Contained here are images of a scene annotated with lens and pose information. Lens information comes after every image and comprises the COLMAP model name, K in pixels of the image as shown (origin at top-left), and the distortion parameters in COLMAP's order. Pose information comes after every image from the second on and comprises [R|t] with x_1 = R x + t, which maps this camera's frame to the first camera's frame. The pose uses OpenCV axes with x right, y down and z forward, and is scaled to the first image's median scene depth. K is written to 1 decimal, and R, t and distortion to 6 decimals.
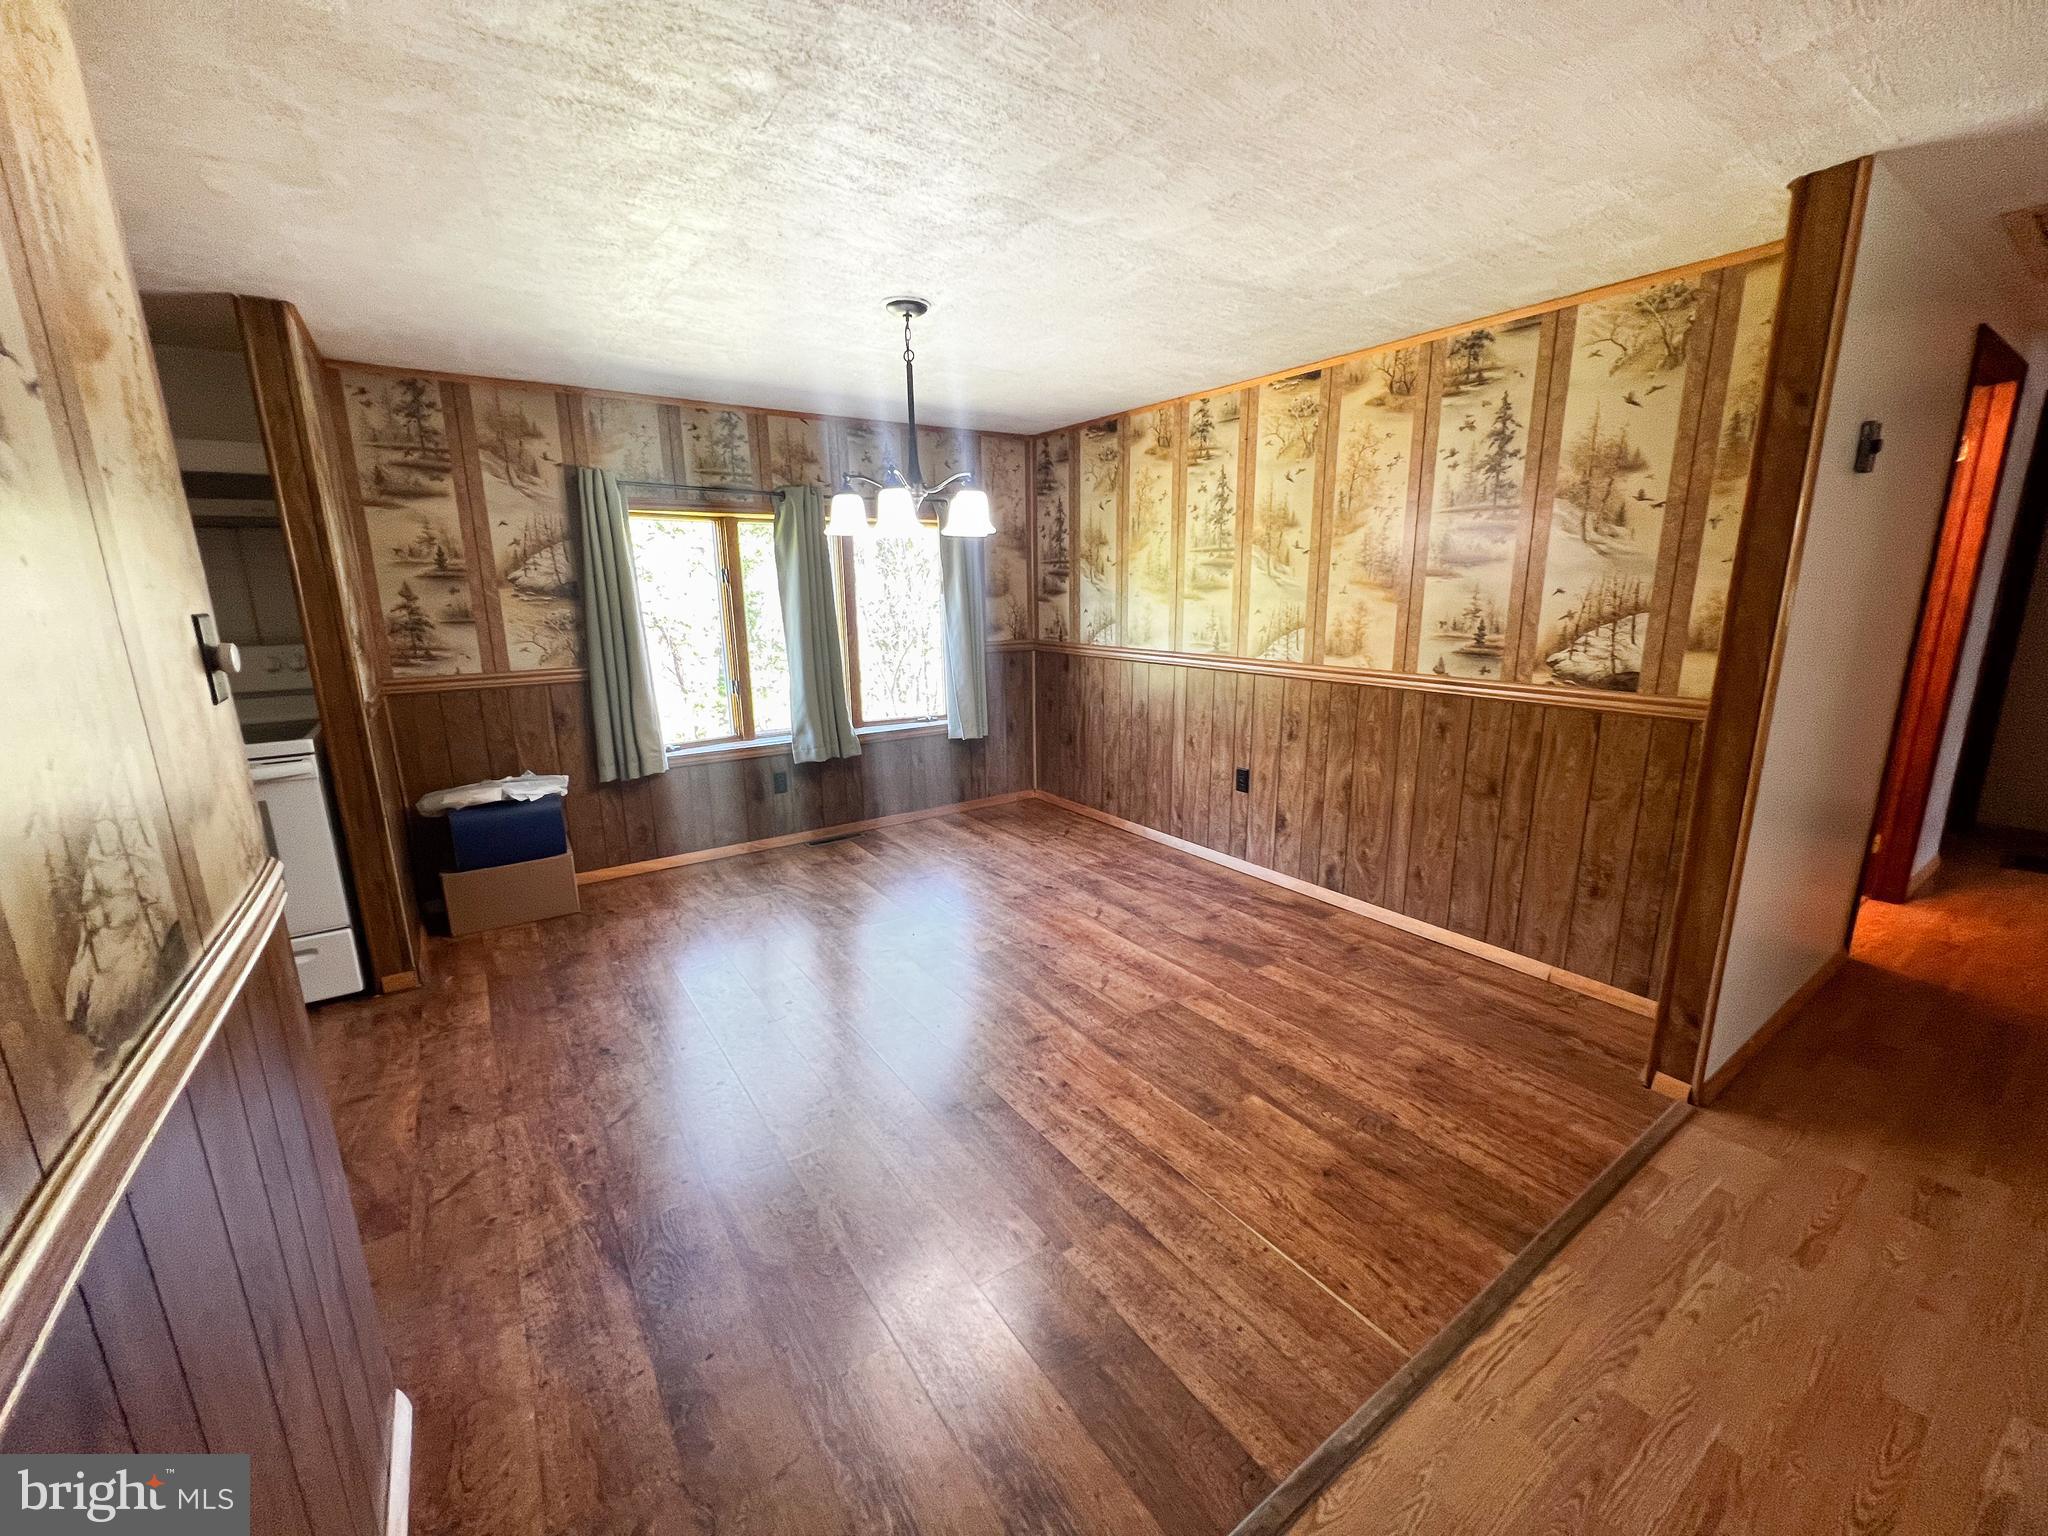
lens RADIAL K [[819.1, 0, 1023.5], [0, 819.1, 762.1], [0, 0, 1]] dist [-0.001163, 0.000258]
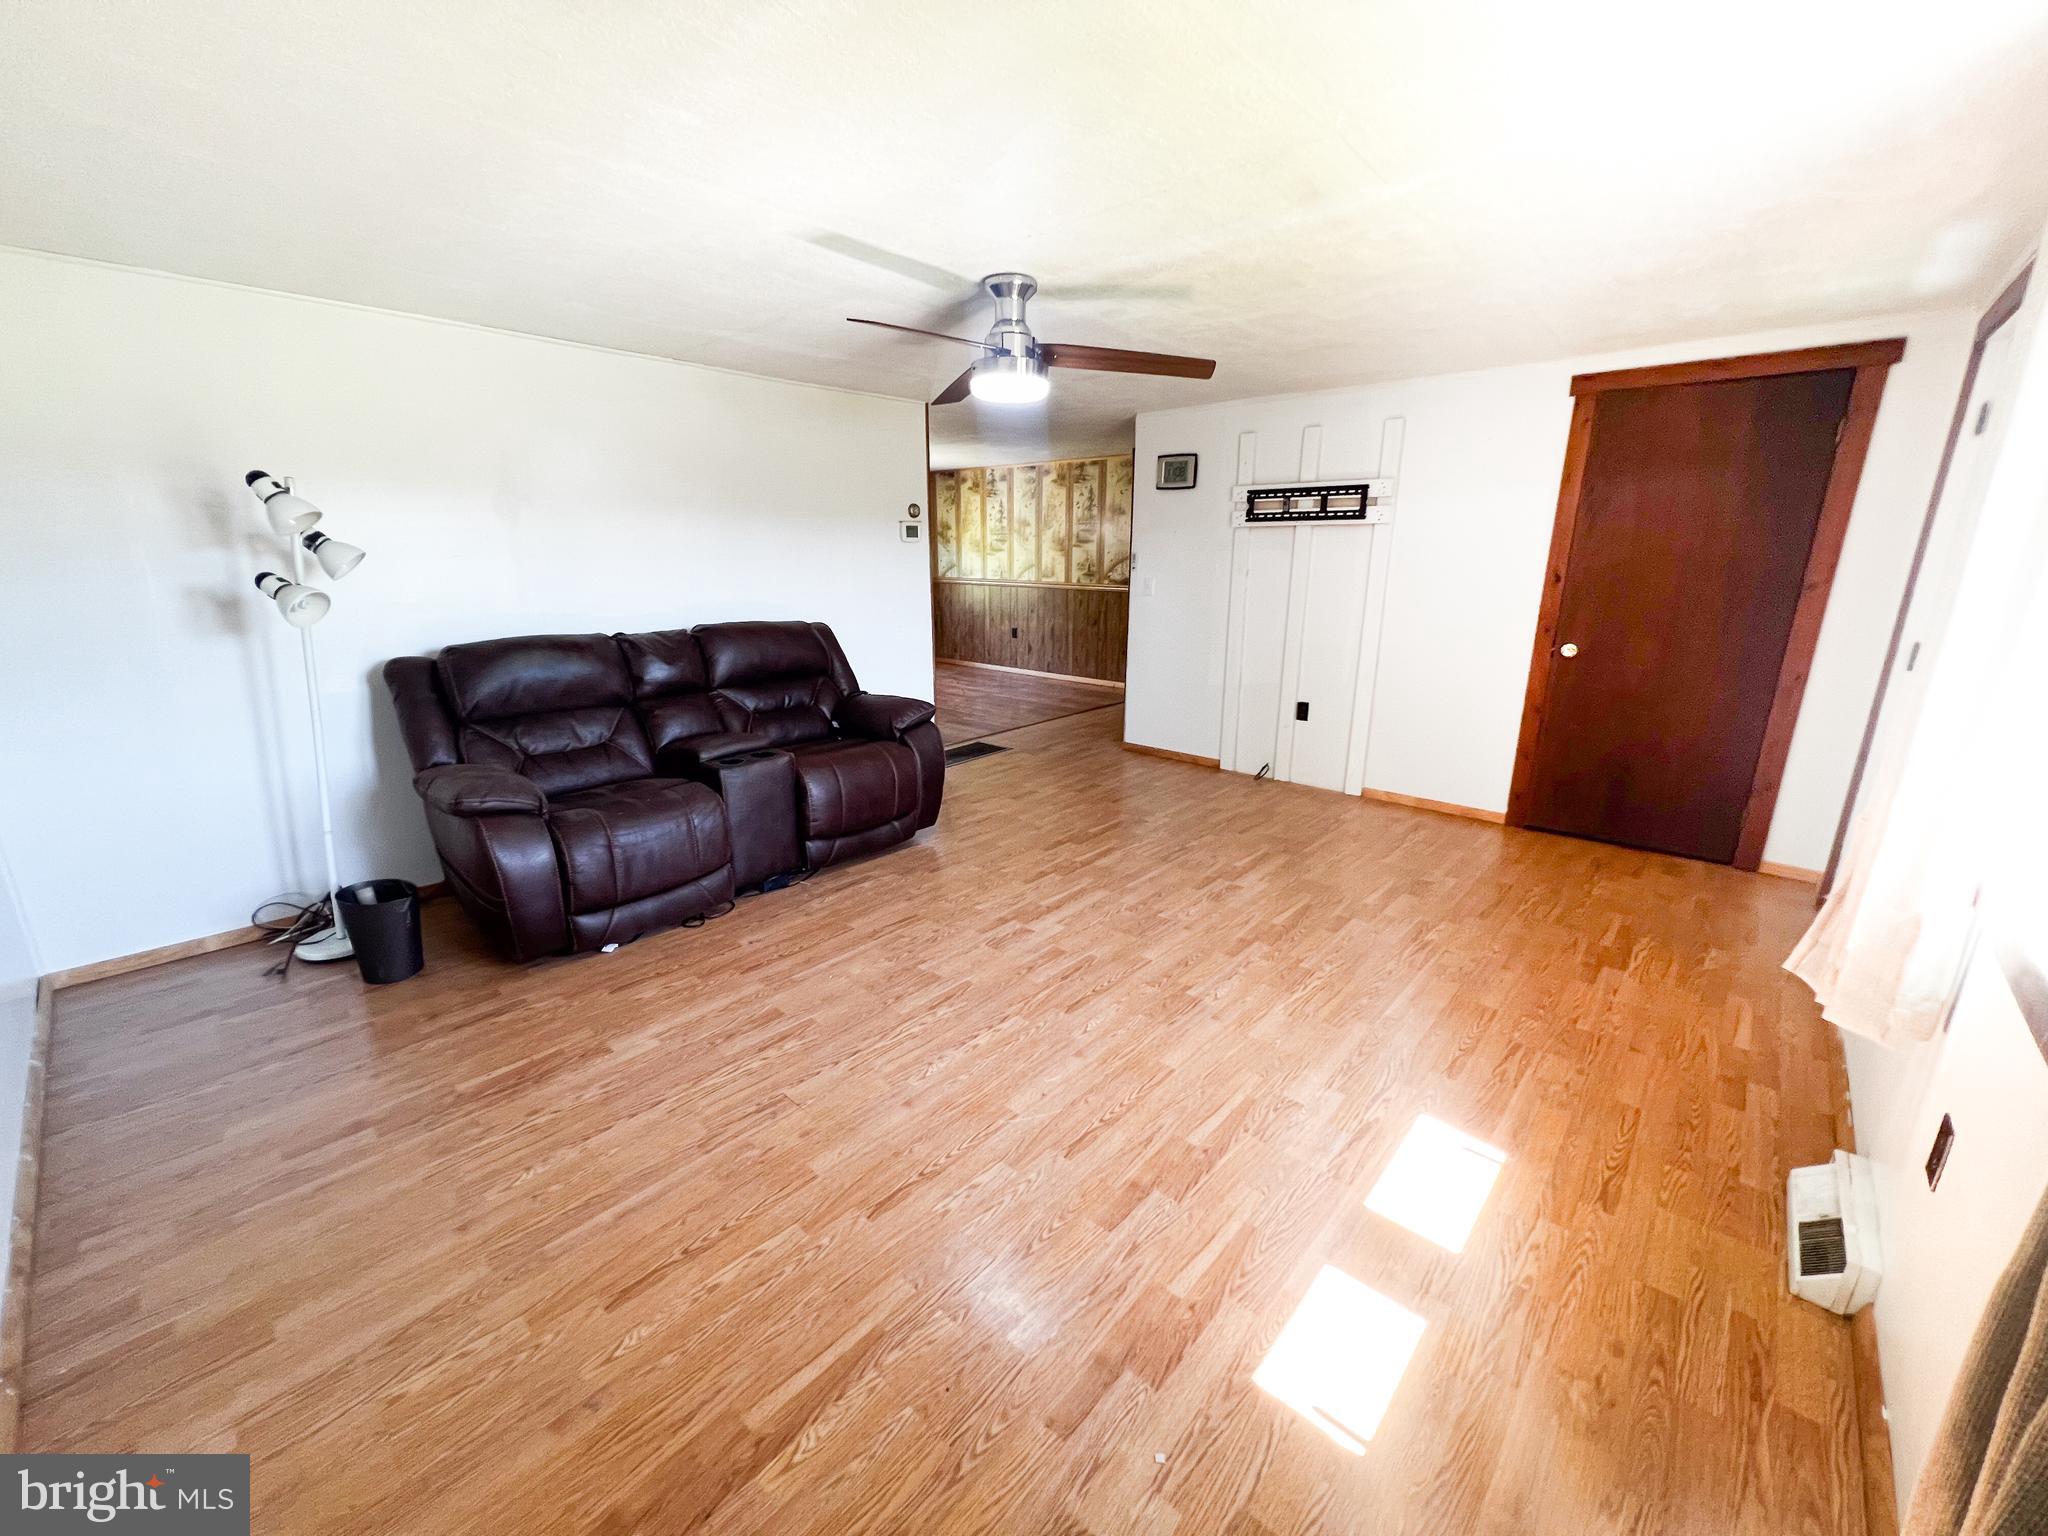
lens RADIAL K [[819.1, 0, 1043.3], [0, 819.1, 789.9], [0, 0, 1]] dist [-0.001163, 0.000258]
pose [[0.966252, -0.050432, 0.252612, -0.329105], [0.033843, 0.997001, 0.069592, 0.376107], [-0.255364, -0.058694, 0.965062, -1.606652]]
